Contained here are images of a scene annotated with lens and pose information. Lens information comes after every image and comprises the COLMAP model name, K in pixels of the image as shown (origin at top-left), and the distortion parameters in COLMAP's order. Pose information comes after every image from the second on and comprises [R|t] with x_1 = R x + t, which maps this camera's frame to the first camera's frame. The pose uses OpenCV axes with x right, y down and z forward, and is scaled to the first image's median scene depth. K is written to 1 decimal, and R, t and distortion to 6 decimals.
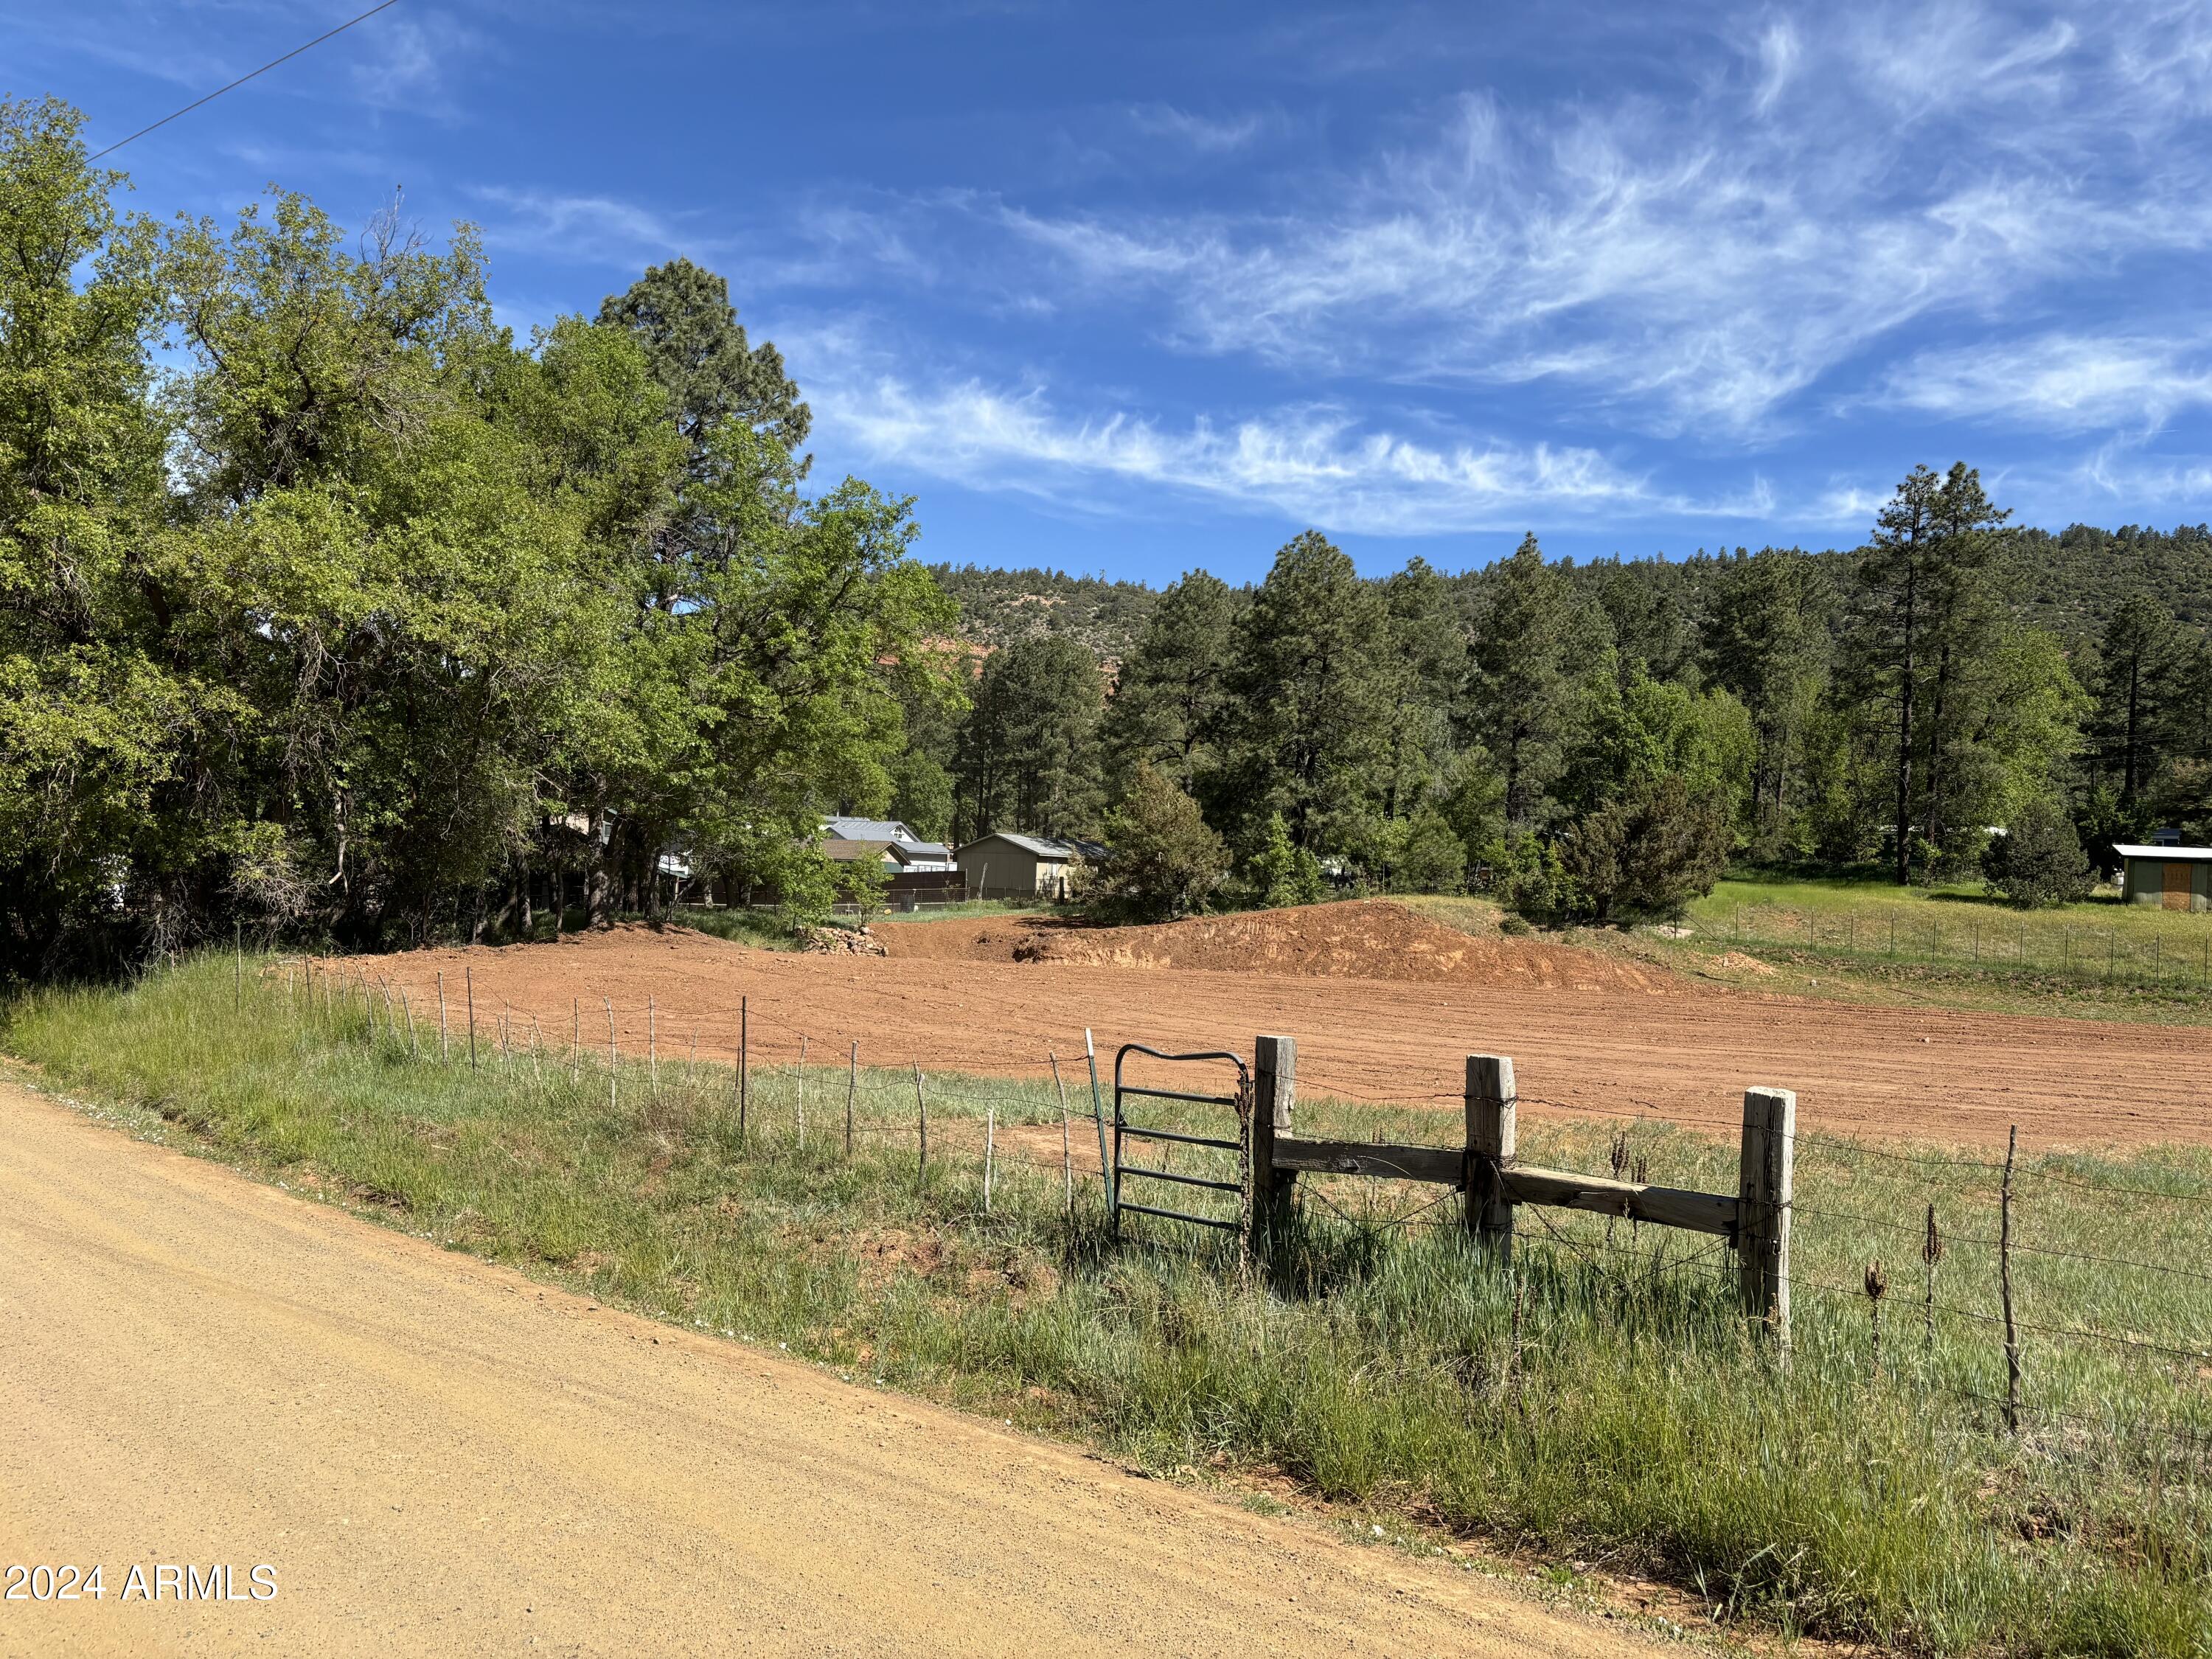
lens RADIAL K [[1711.3, 0, 1110.3], [0, 1711.3, 830.2], [0, 0, 1]] dist [0.064207, -0.067007]
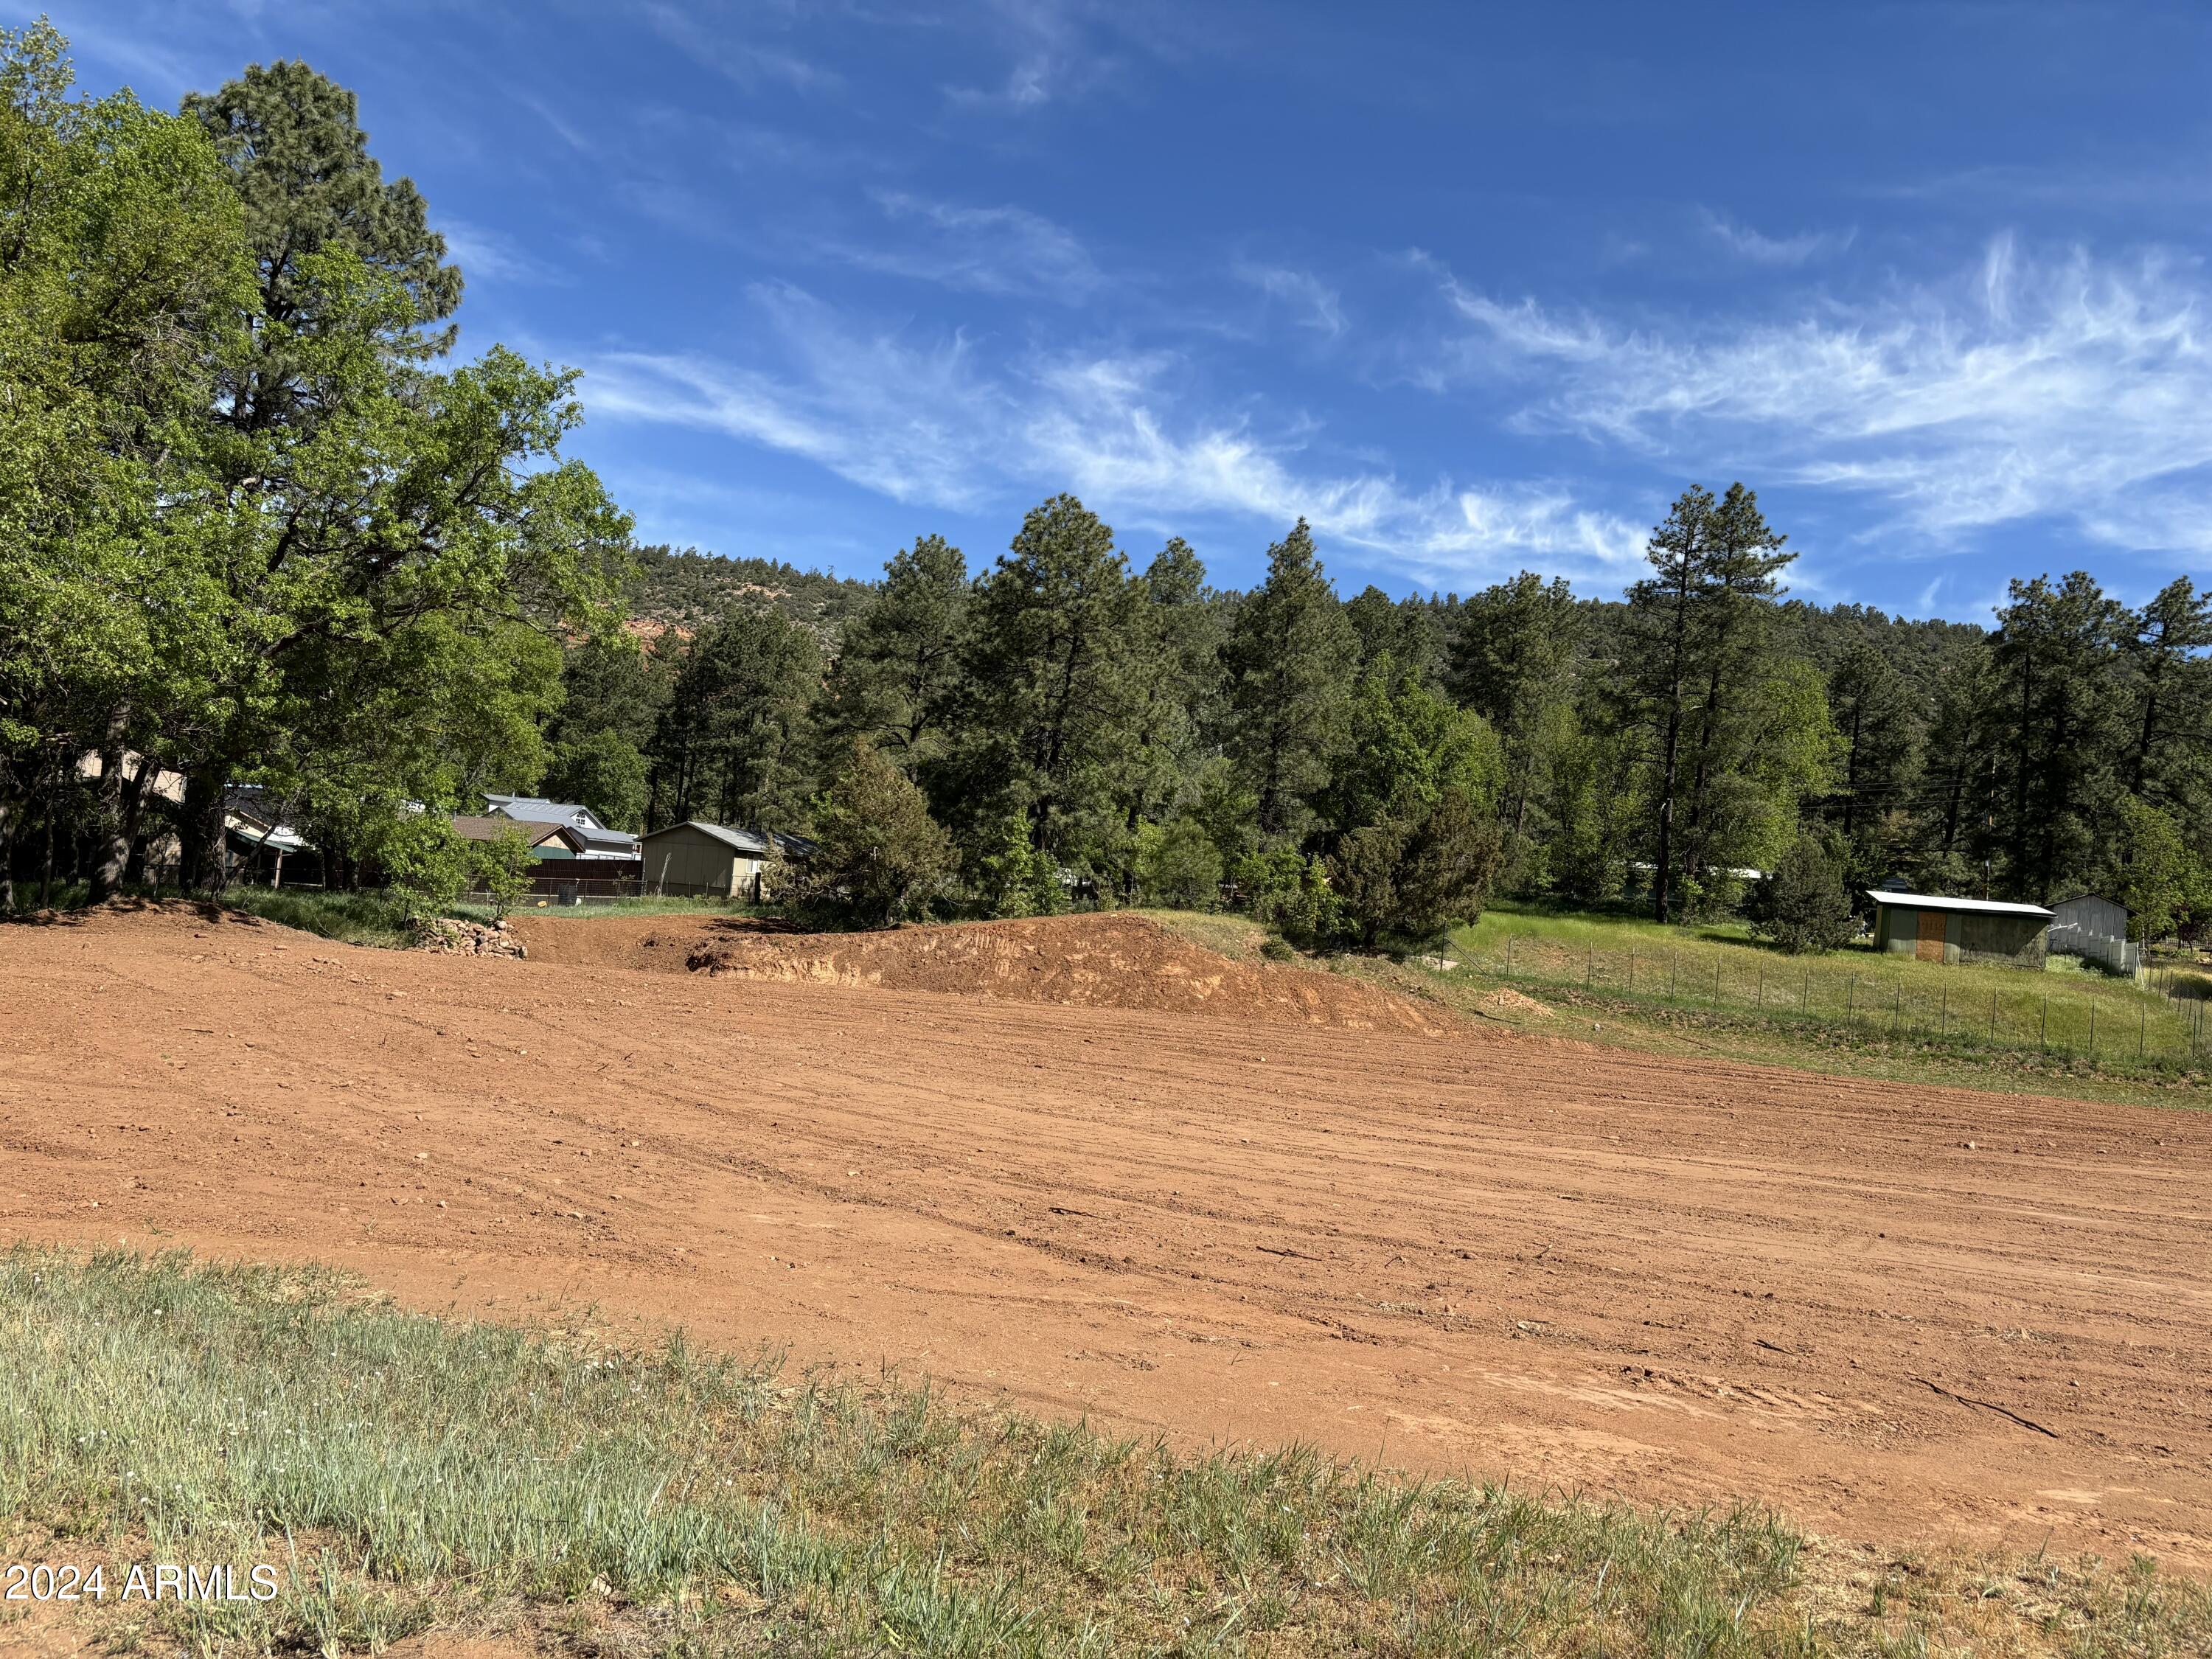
lens RADIAL K [[1672.9, 0, 1109.5], [0, 1672.9, 818.5], [0, 0, 1]] dist [0.088380, -0.097076]
pose [[0.984890, 0.052509, 0.165030, 0.005071], [-0.050001, 0.998562, -0.019319, 0.008490], [-0.165807, 0.010776, 0.986099, 0.152656]]
